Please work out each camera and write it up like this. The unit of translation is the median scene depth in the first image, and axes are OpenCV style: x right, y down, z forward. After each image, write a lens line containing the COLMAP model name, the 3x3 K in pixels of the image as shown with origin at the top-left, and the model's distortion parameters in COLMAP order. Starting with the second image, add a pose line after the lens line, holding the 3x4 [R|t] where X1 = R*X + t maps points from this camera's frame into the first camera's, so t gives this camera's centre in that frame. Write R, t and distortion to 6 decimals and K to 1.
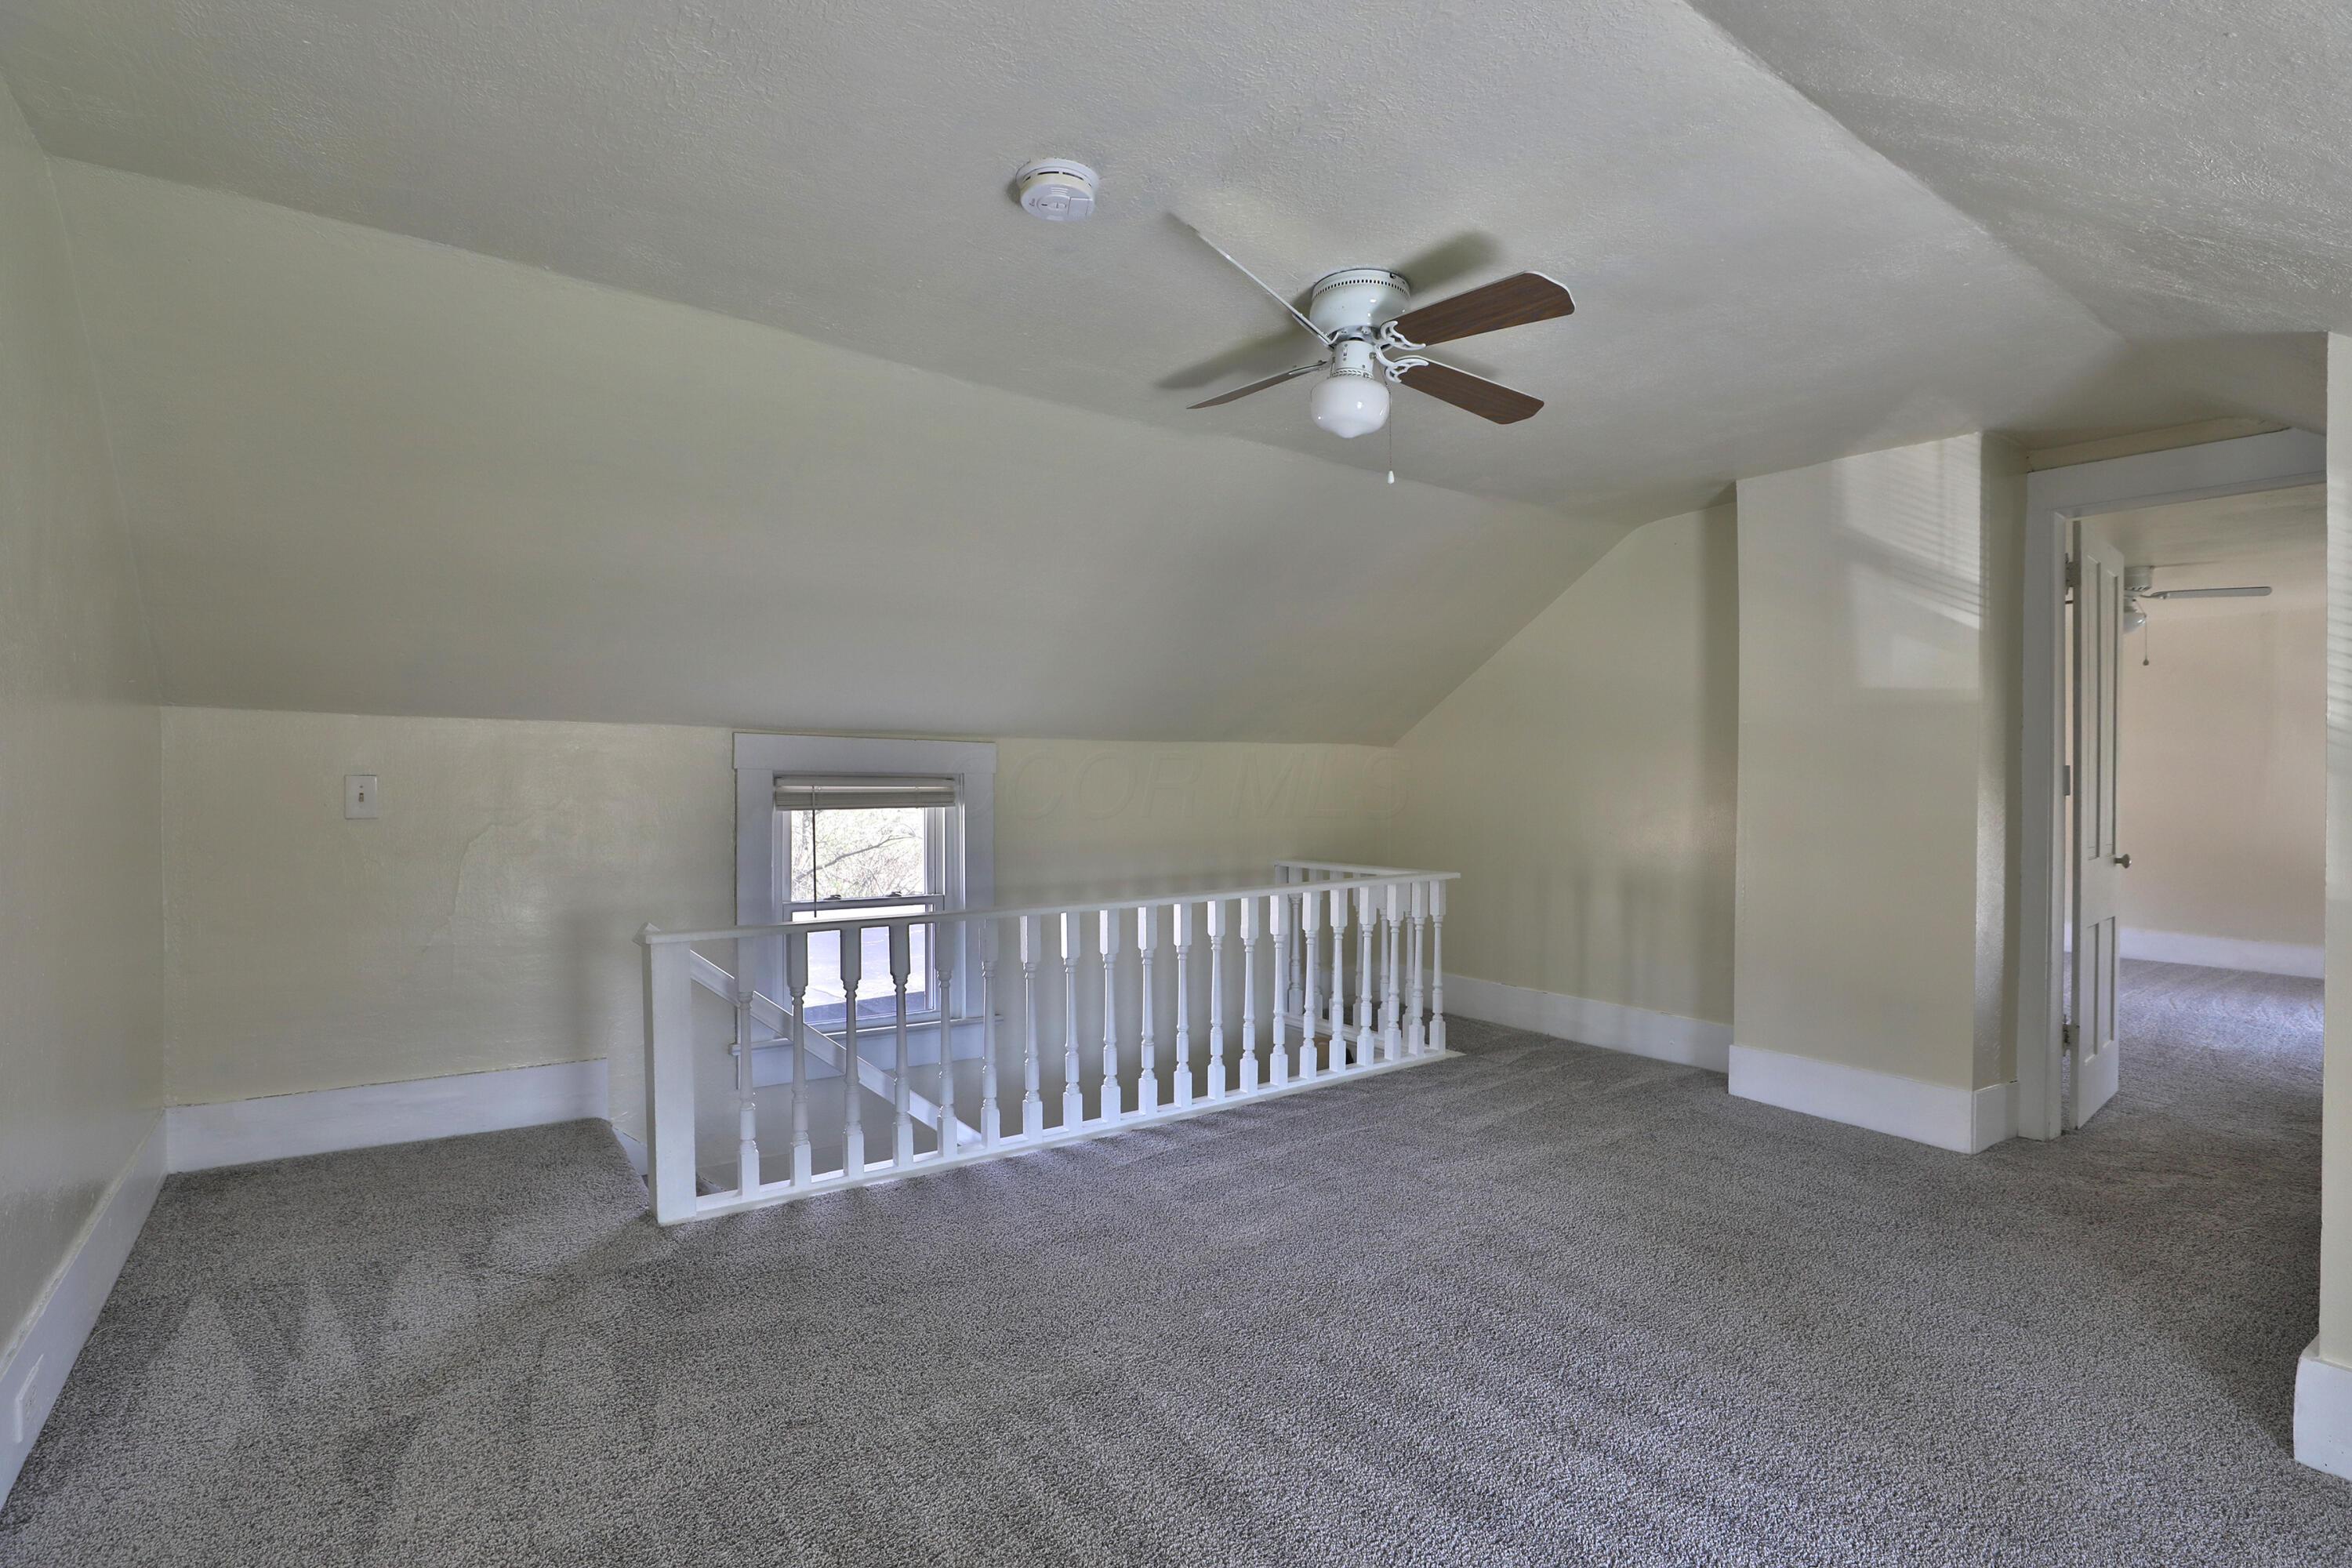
lens RADIAL K [[1153.7, 0, 1176.0], [0, 1153.7, 784.0], [0, 0, 1]] dist [-0.037216, 0.020071]
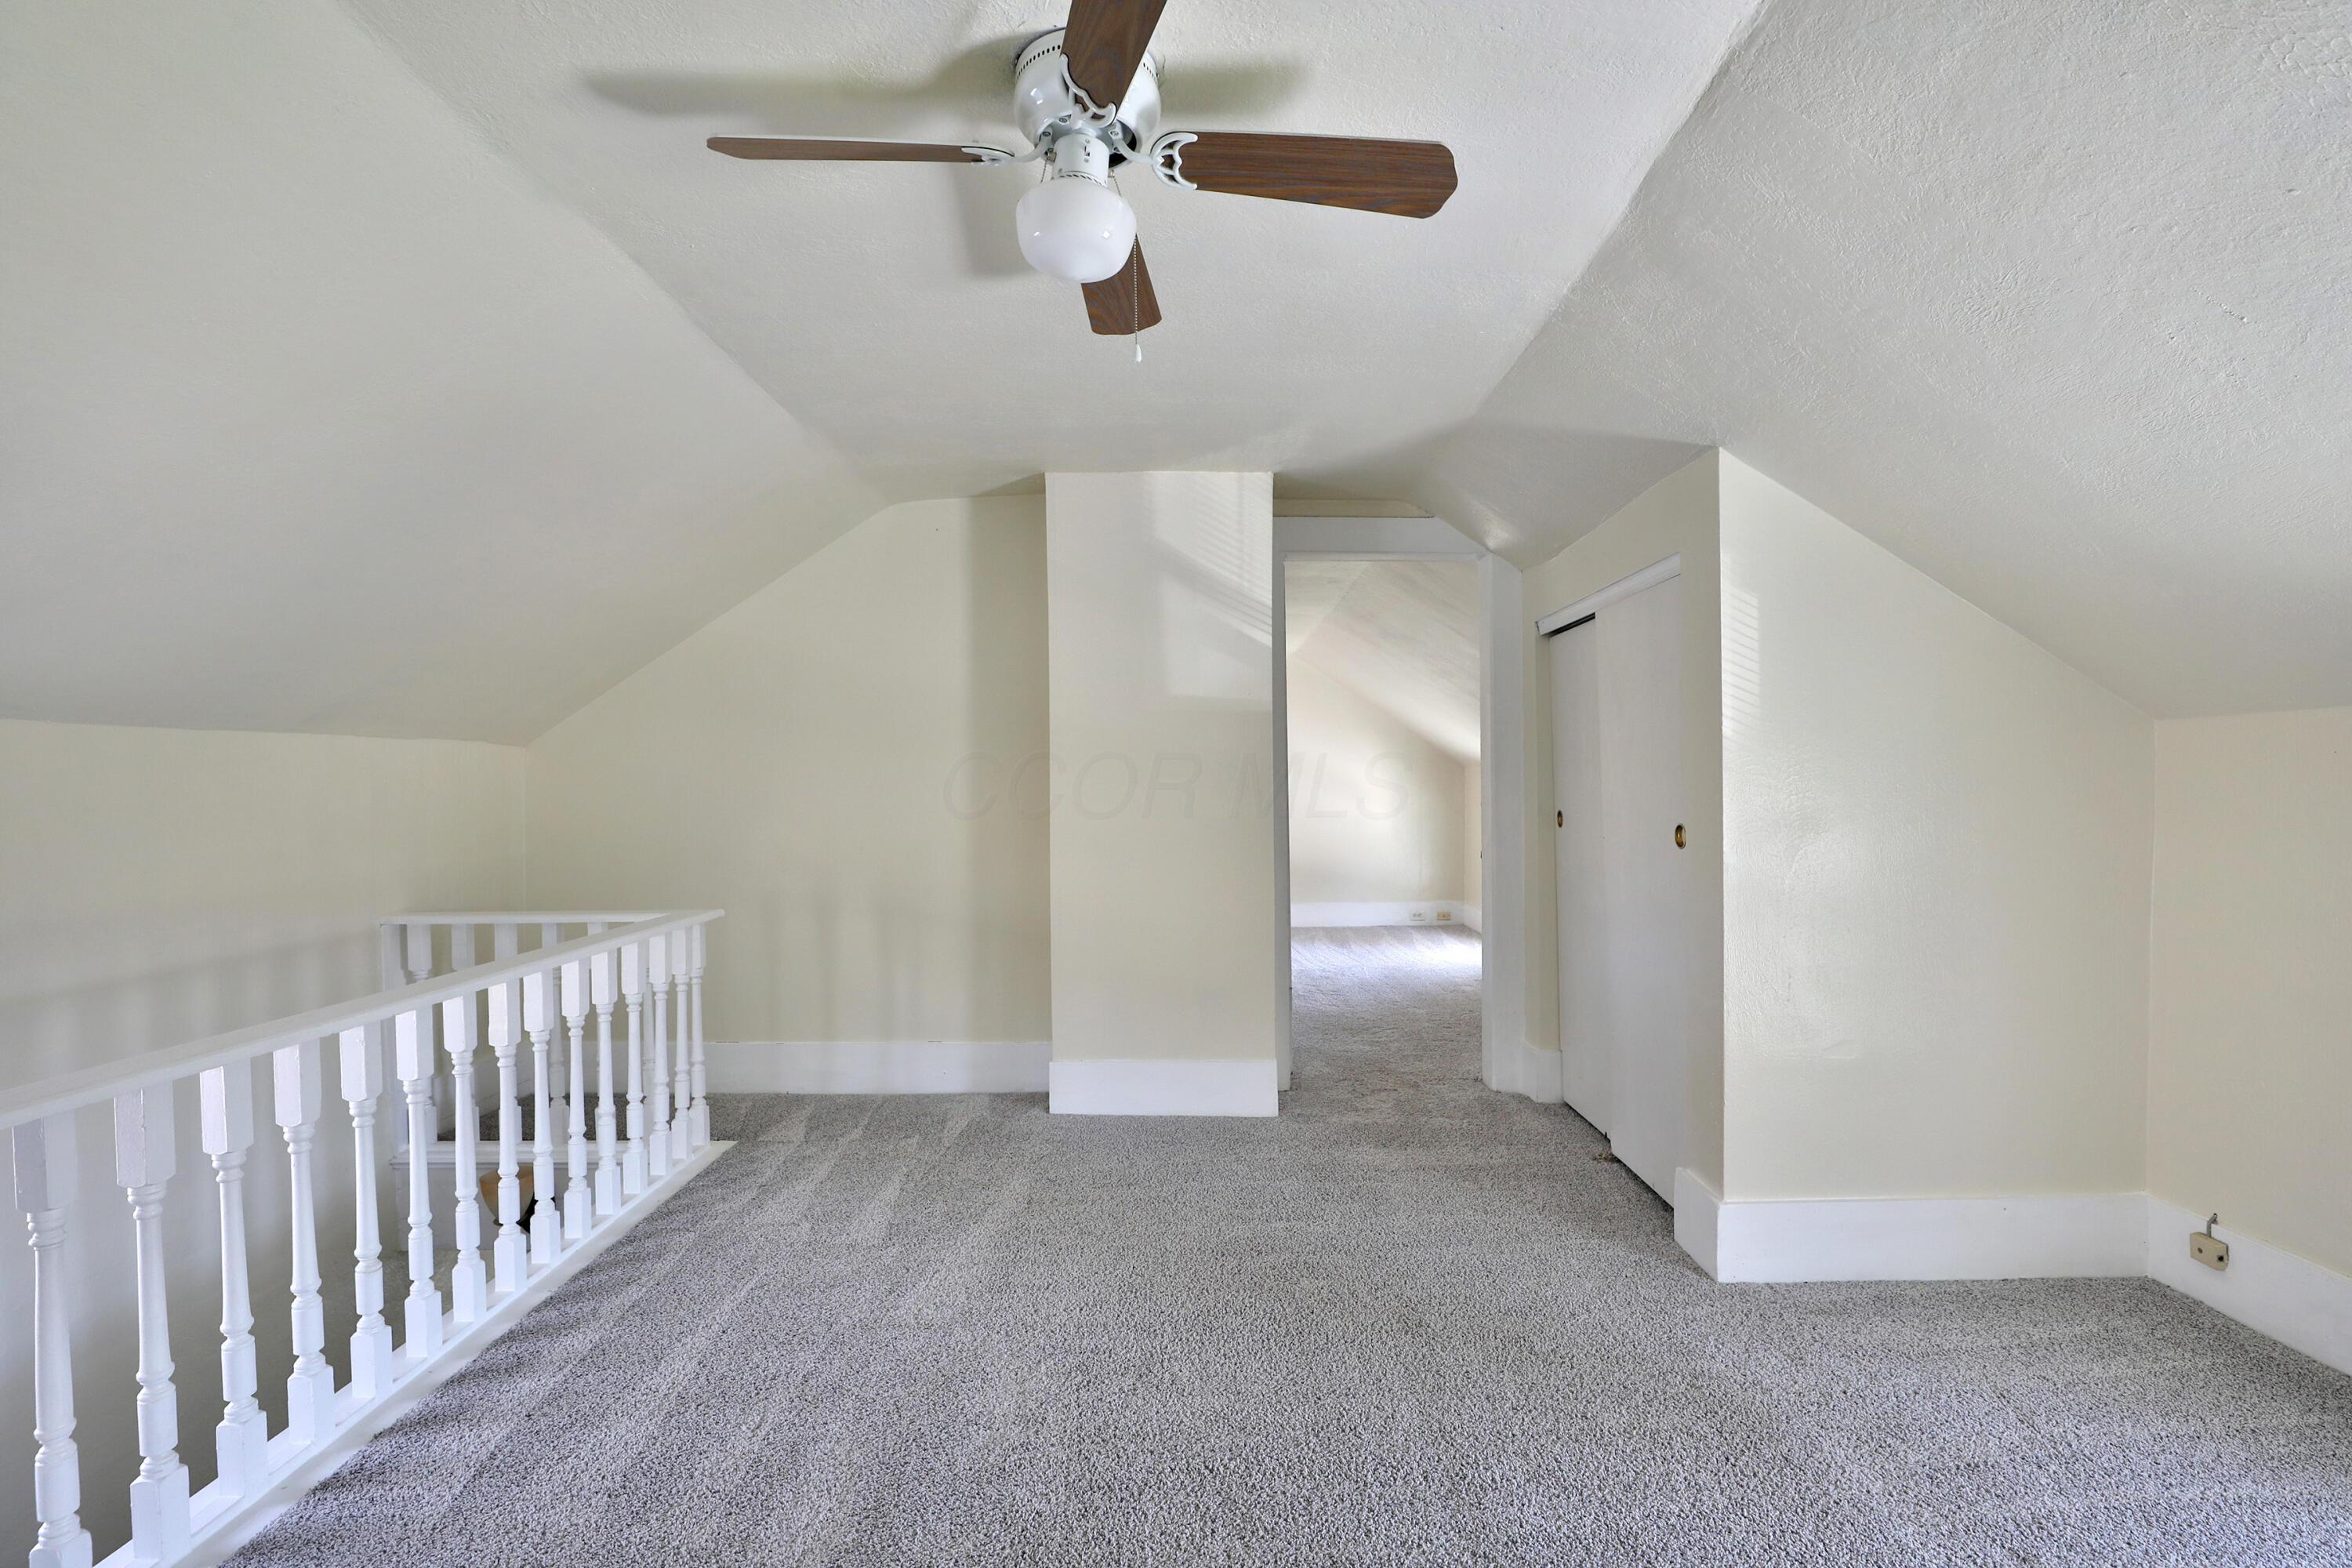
lens RADIAL K [[1153.7, 0, 1176.0], [0, 1153.7, 784.0], [0, 0, 1]] dist [-0.037216, 0.020071]
pose [[0.588049, -0.009282, 0.808772, -0.219695], [0.016257, 0.999868, -0.000344, -0.001869], [-0.808662, 0.013351, 0.588122, 0.332991]]
